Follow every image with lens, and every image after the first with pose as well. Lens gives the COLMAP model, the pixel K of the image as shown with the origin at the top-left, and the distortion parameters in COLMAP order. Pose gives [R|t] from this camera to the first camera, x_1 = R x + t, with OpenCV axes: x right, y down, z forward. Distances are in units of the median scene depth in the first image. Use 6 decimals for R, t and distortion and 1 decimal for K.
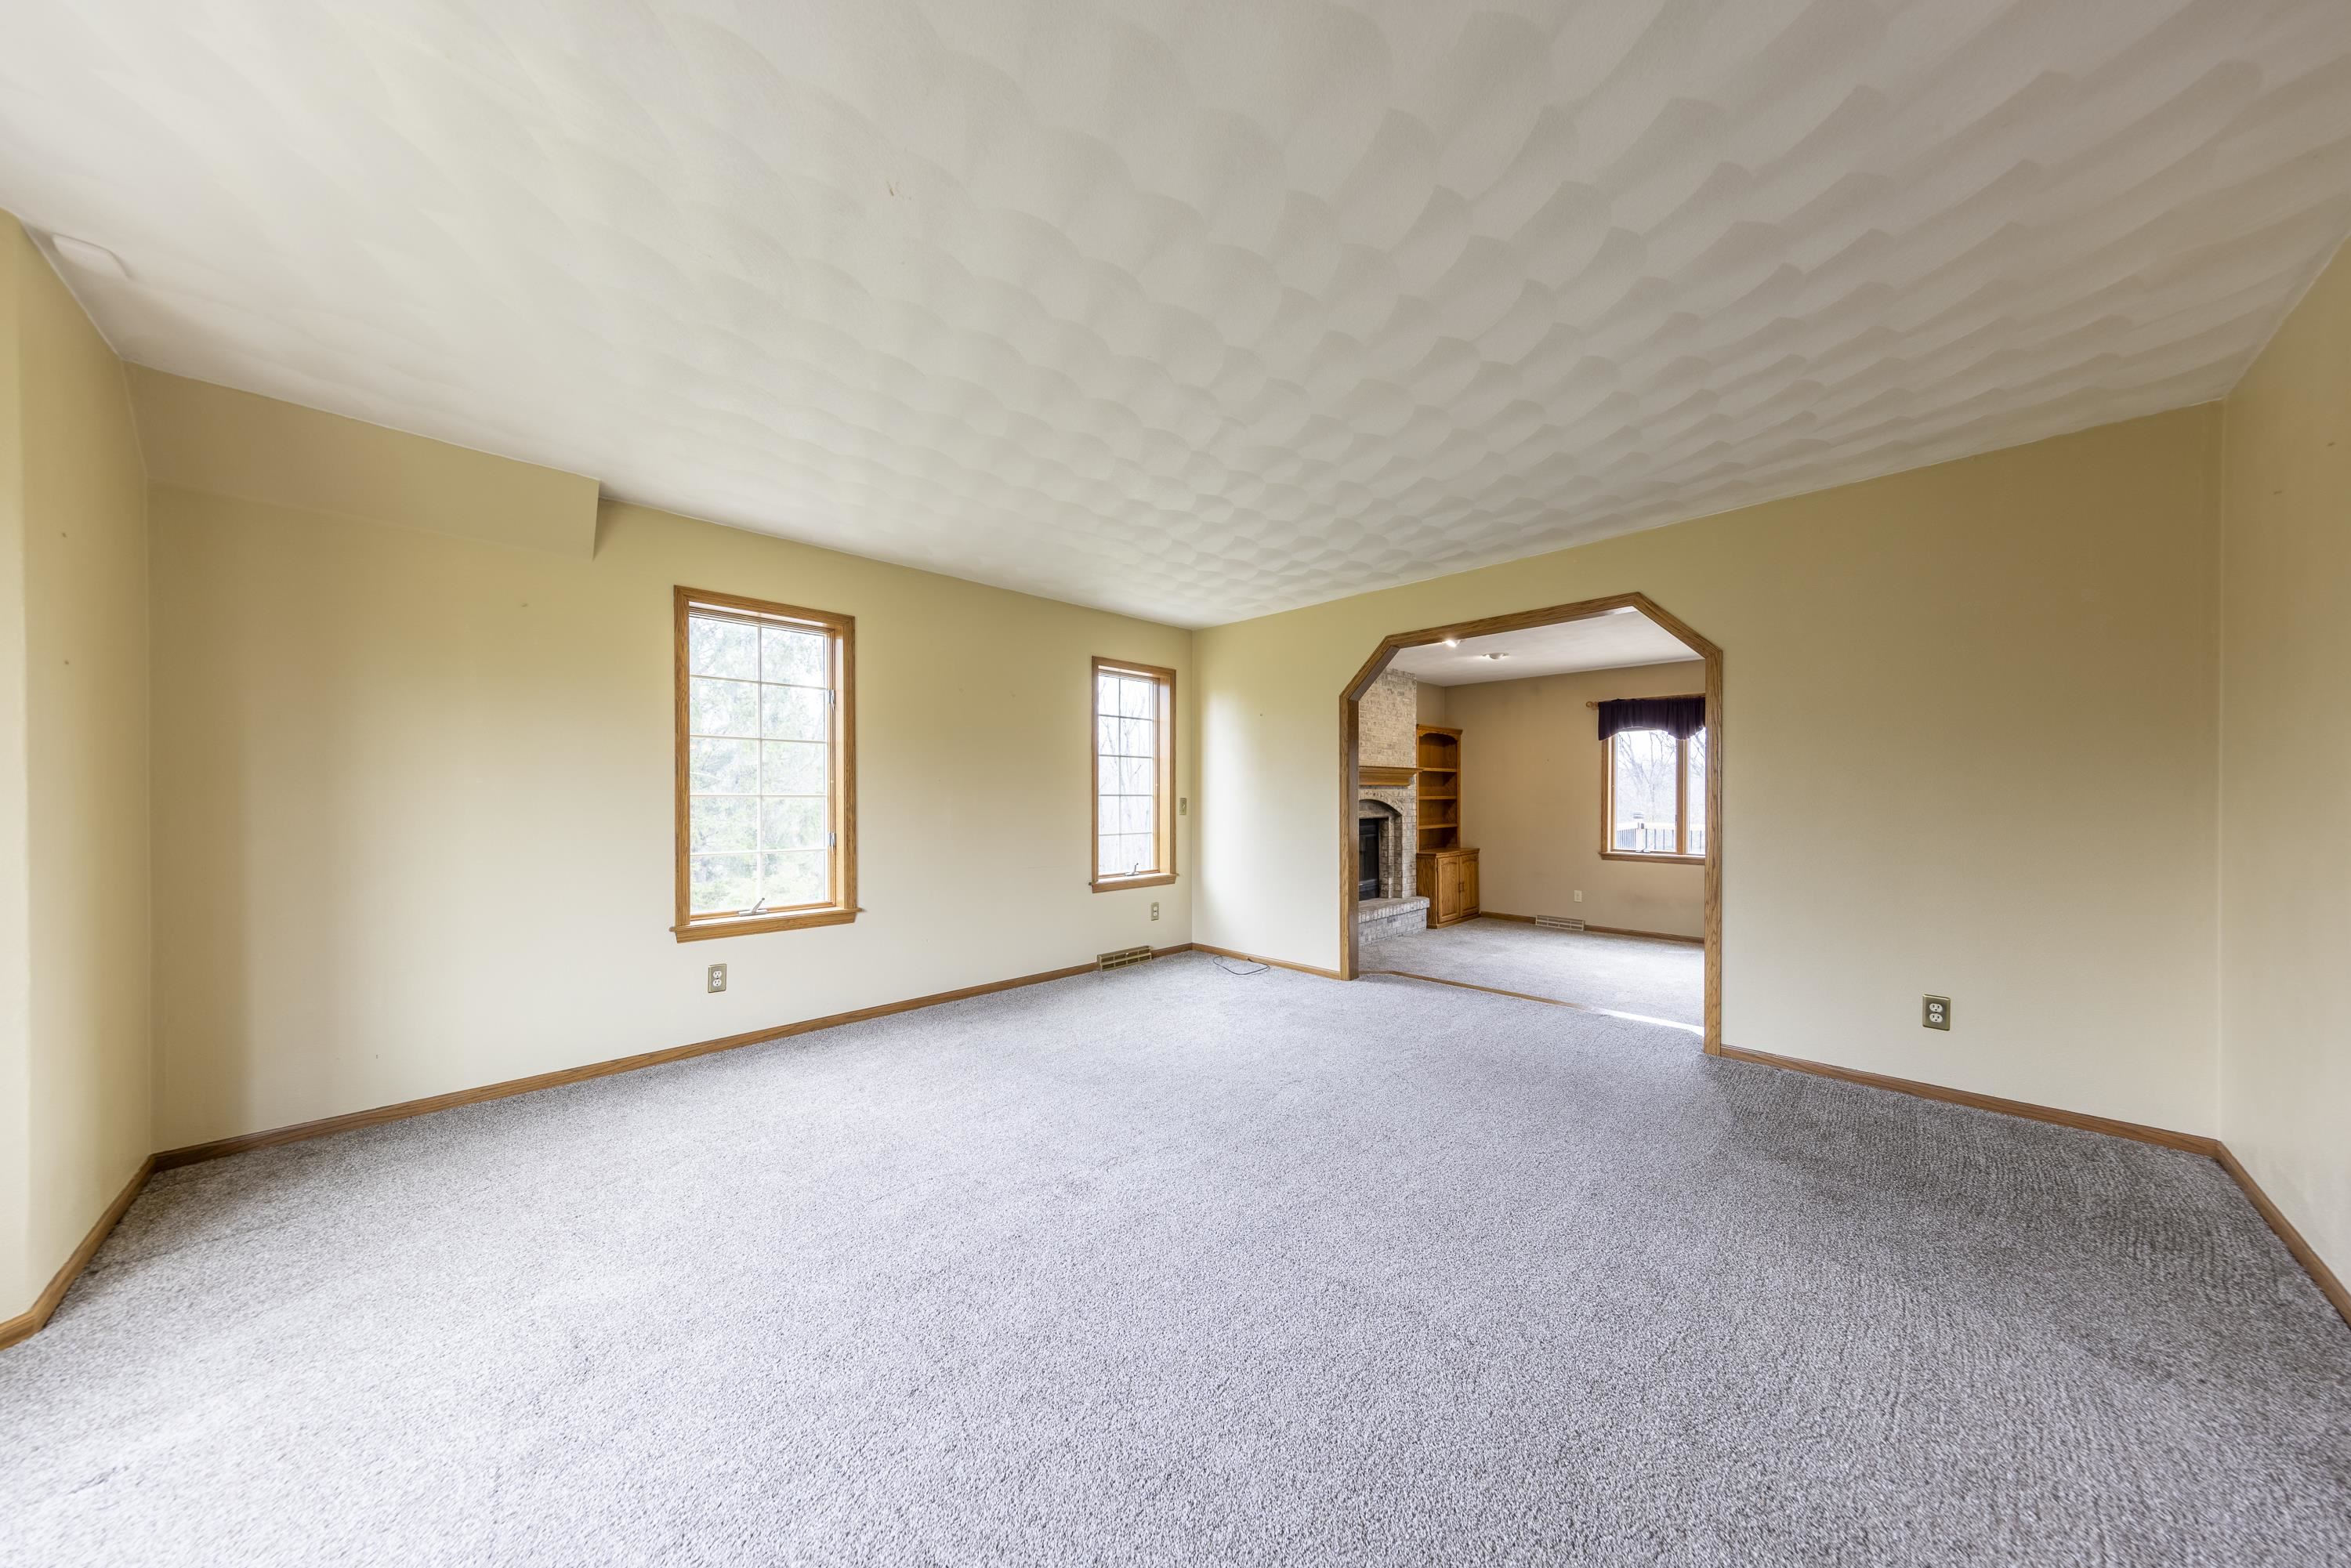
lens RADIAL K [[740.2, 0, 1178.6], [0, 740.2, 796.6], [0, 0, 1]] dist [0.004933, -0.000038]
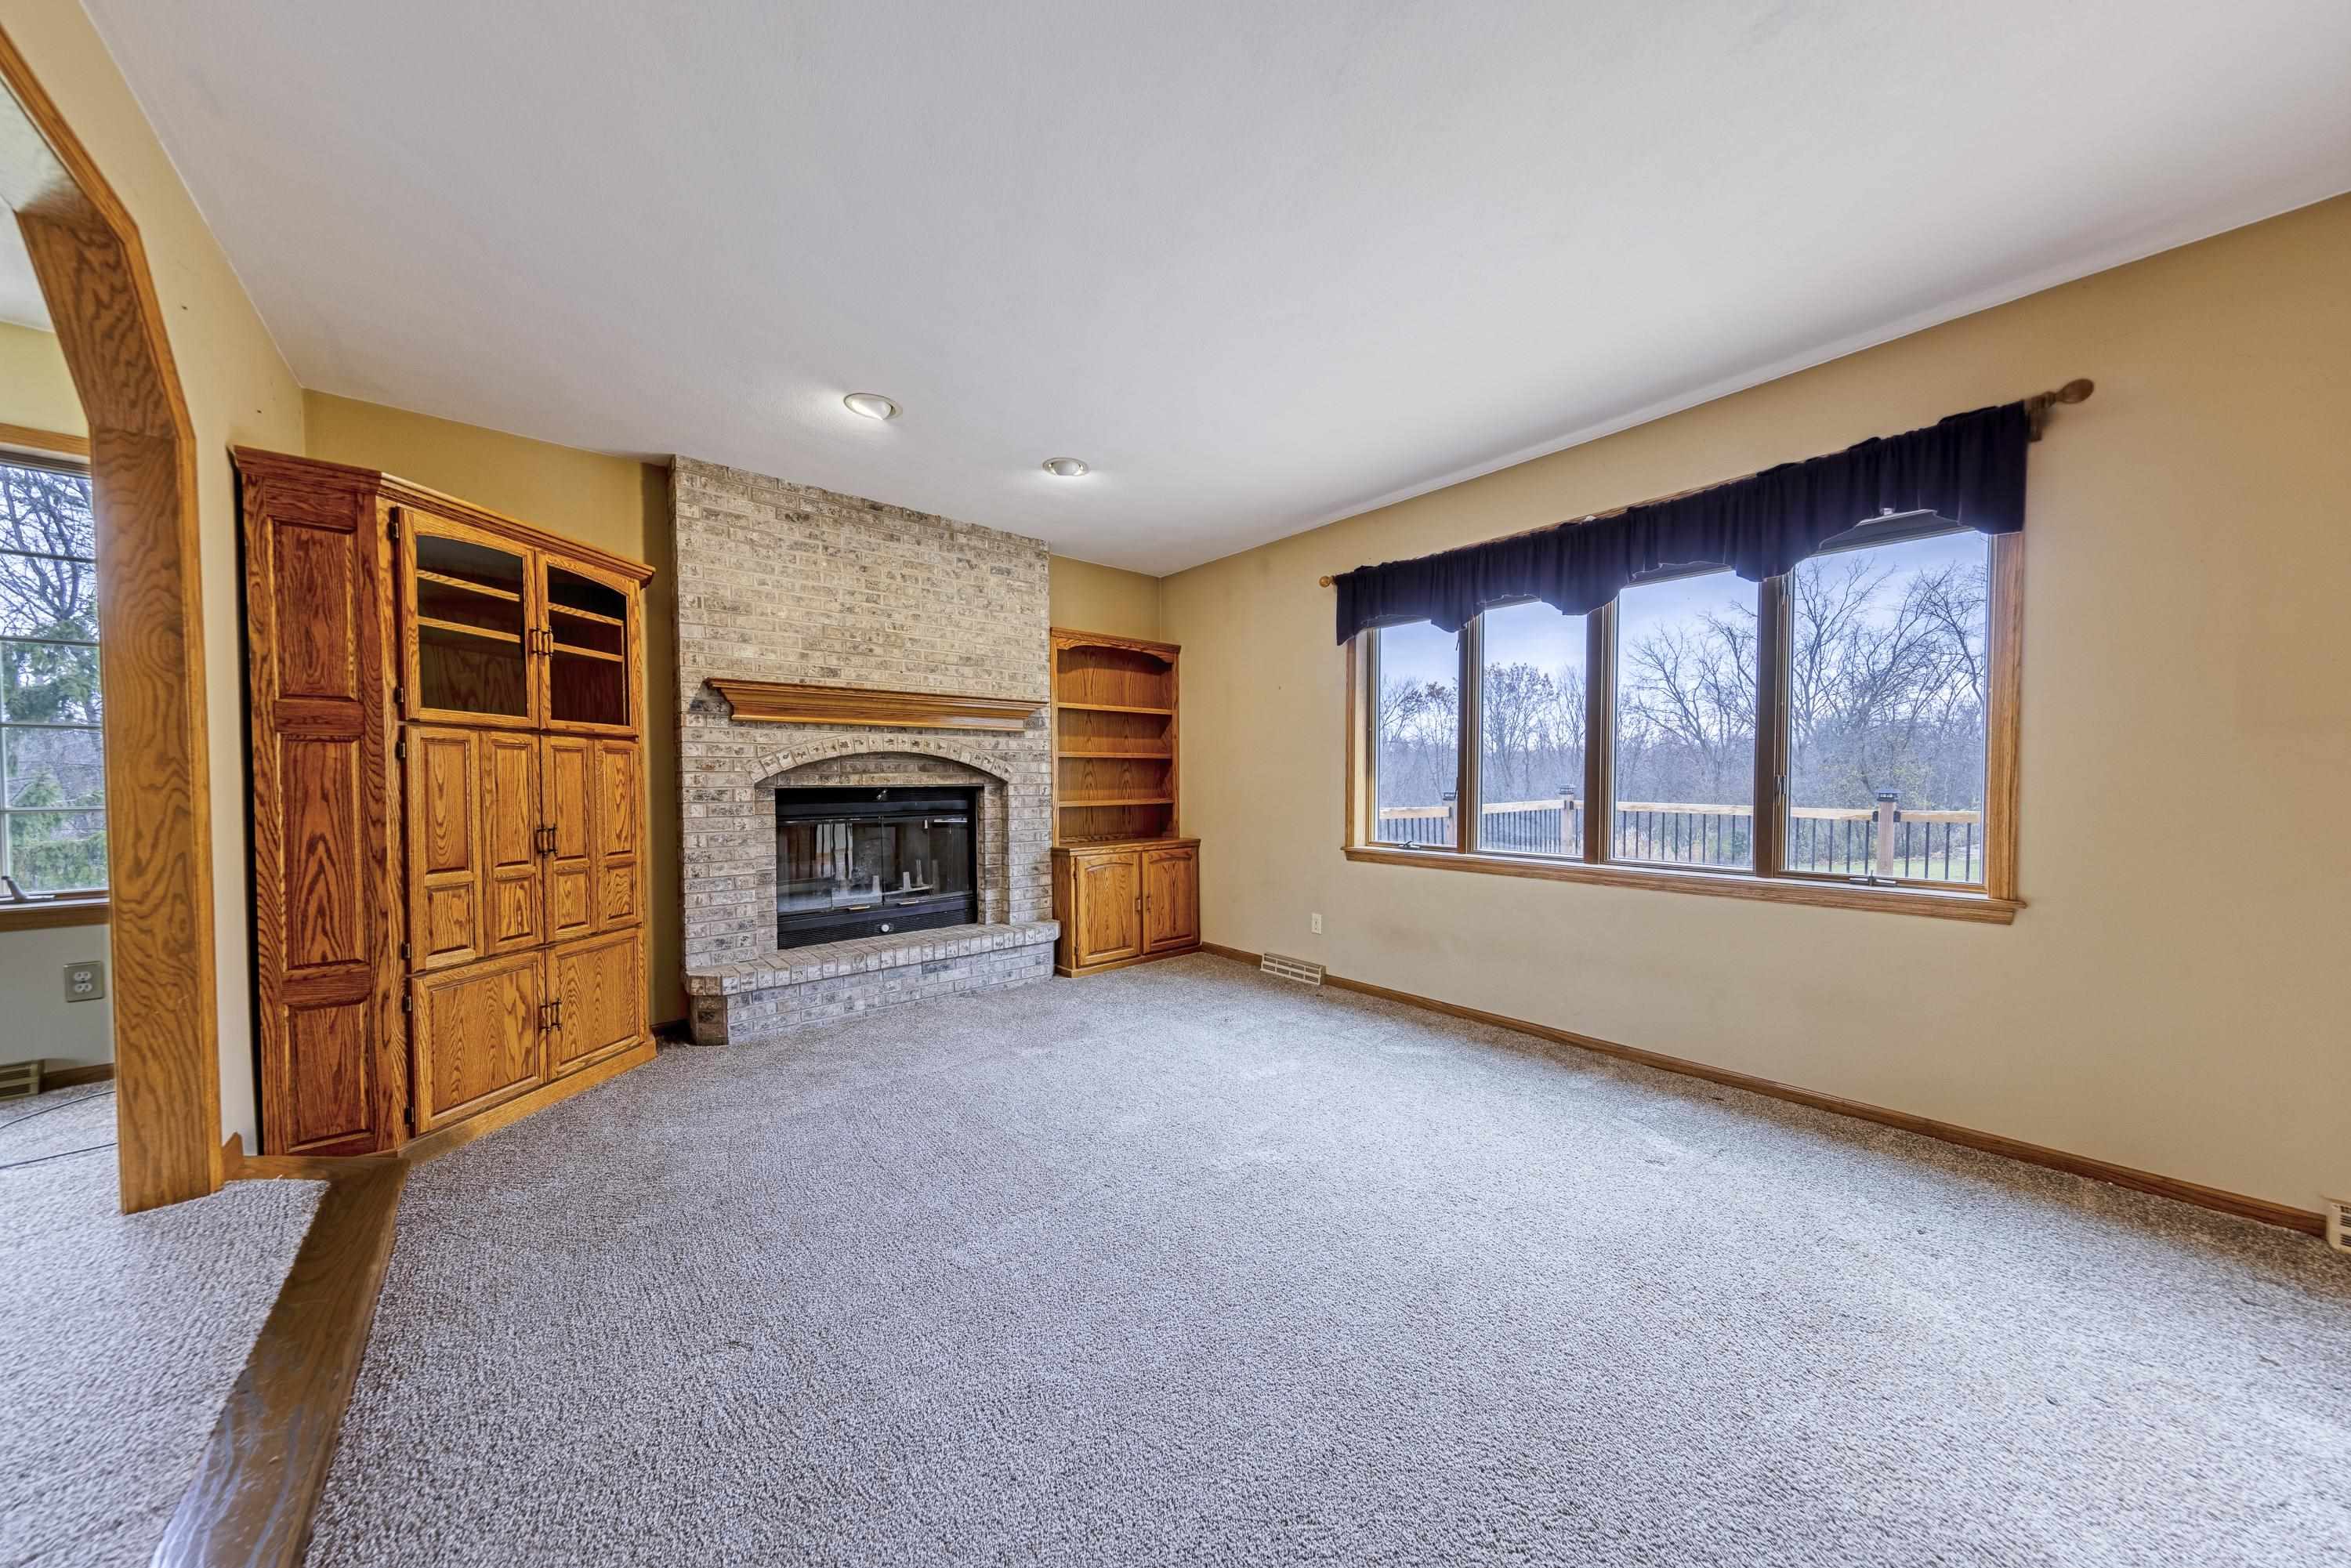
lens RADIAL K [[761.1, 0, 1179.9], [0, 761.1, 795.2], [0, 0, 1]] dist [0.005562, -0.000130]
pose [[0.997890, -0.003435, -0.064837, 0.496907], [0.004454, 0.999869, 0.015585, 0.027871], [0.064775, -0.015841, 0.997774, 0.431997]]
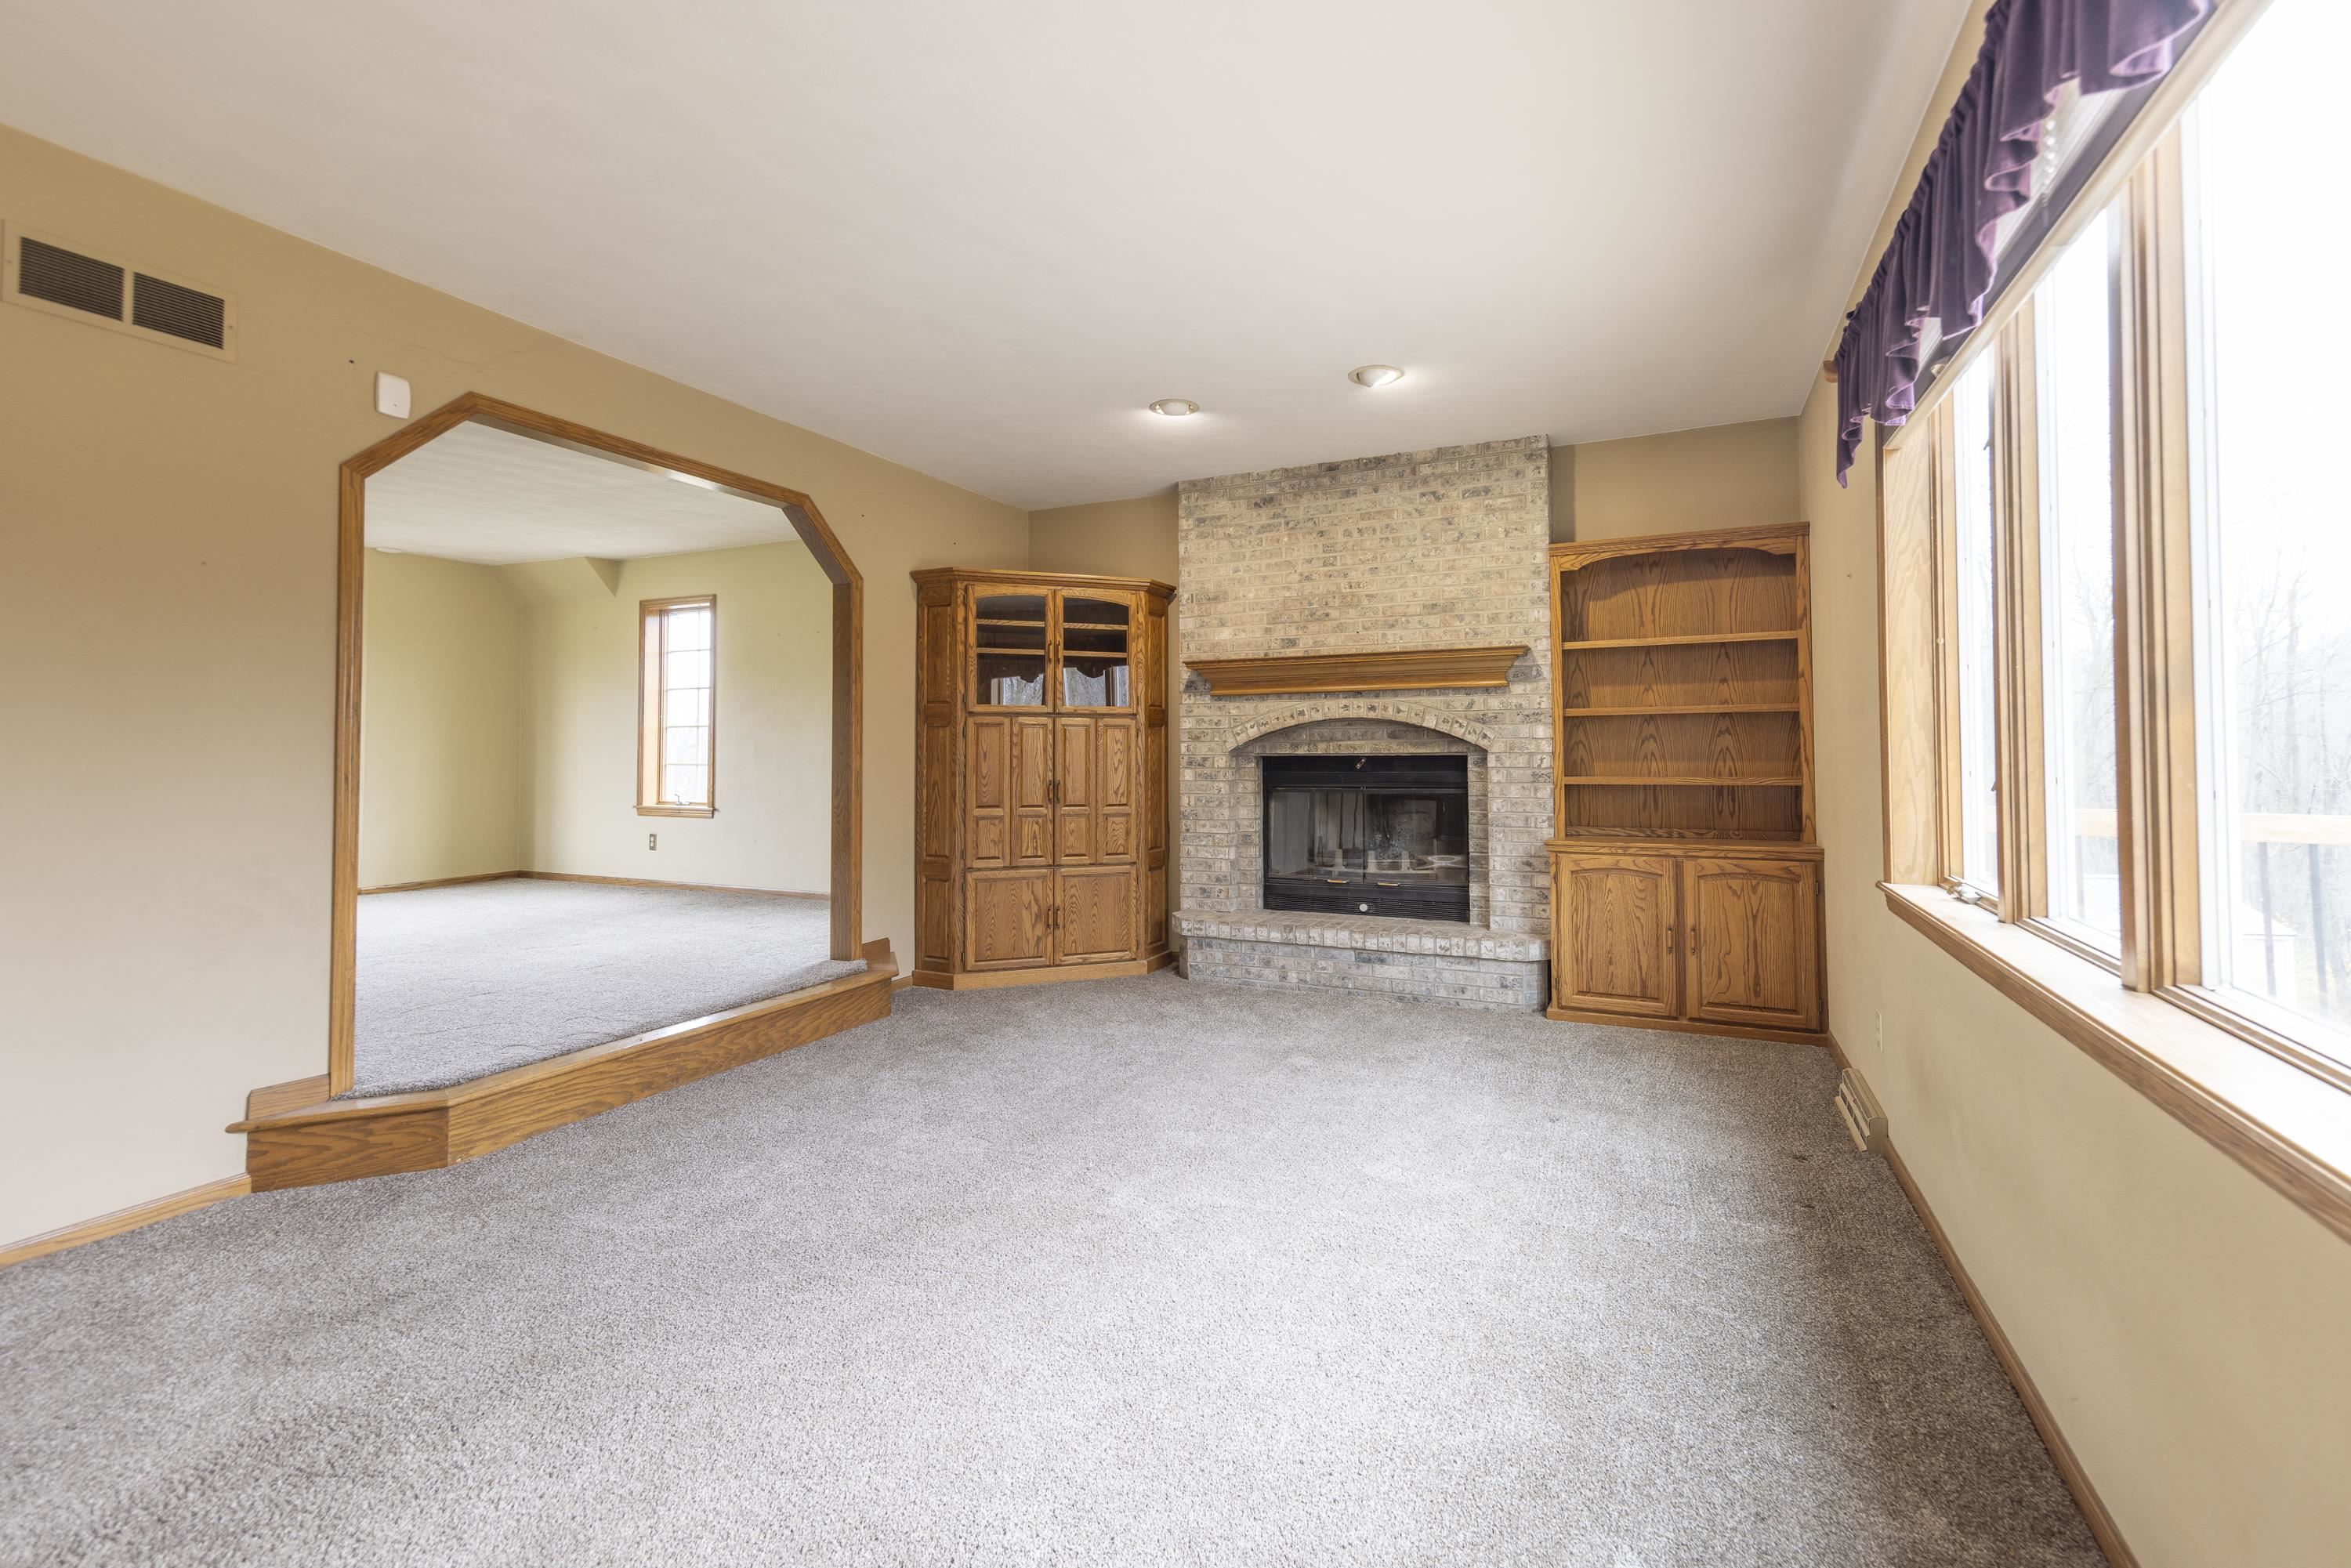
lens RADIAL K [[963.6, 0, 1254.1], [0, 963.6, 718.9], [0, 0, 1]] dist [0.000144, -0.000009]
pose [[0.381776, -0.033710, -0.923640, 0.841581], [0.000992, 0.999349, -0.036063, 0.028309], [0.924254, 0.012851, 0.381561, 0.663472]]
